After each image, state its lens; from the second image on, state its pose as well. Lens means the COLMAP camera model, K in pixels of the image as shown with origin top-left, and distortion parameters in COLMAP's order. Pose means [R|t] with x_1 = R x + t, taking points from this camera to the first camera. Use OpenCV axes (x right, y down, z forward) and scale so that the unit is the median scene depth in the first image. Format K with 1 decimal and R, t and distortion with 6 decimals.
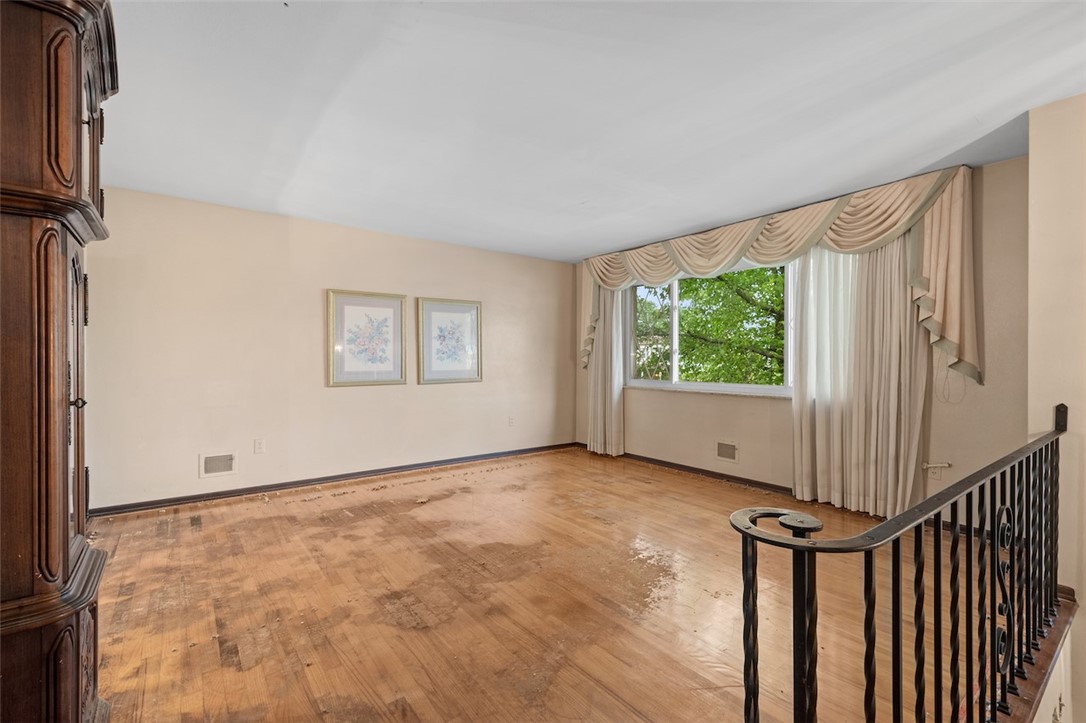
lens RADIAL K [[474.3, 0, 549.2], [0, 474.3, 362.8], [0, 0, 1]] dist [0.019962, -0.005392]
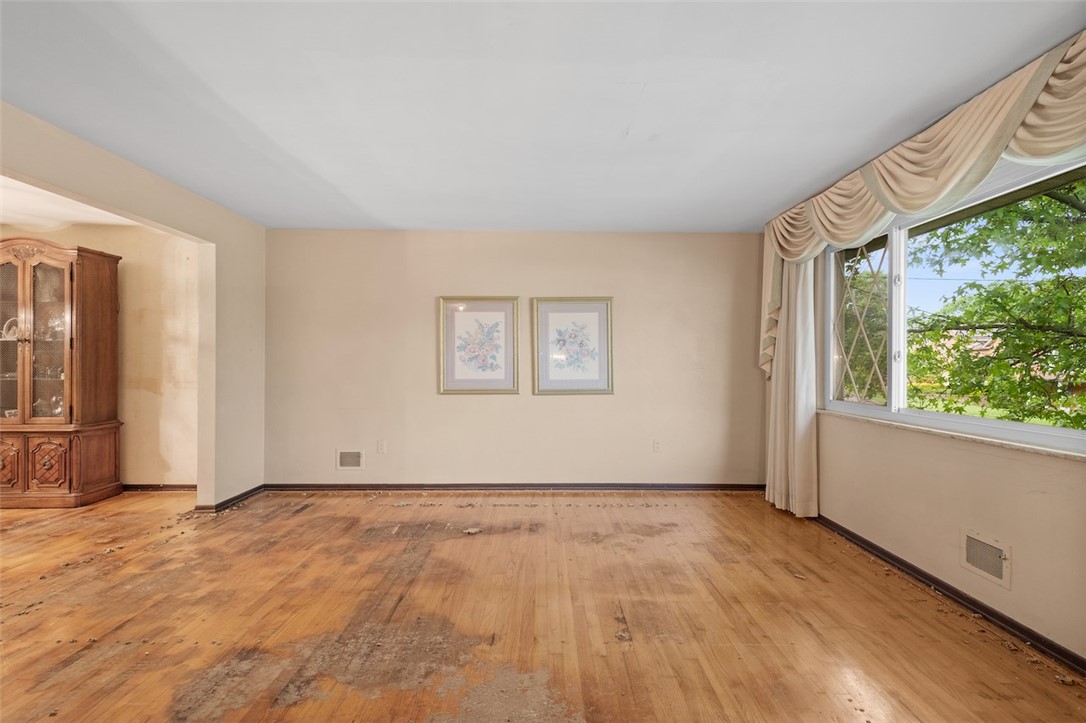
lens RADIAL K [[474.3, 0, 547.4], [0, 474.3, 361.9], [0, 0, 1]] dist [0.019962, -0.005392]
pose [[0.801317, -0.001459, -0.598238, 0.317708], [-0.005918, 0.999929, -0.010365, -0.008535], [0.598210, 0.011846, 0.801252, 0.338360]]
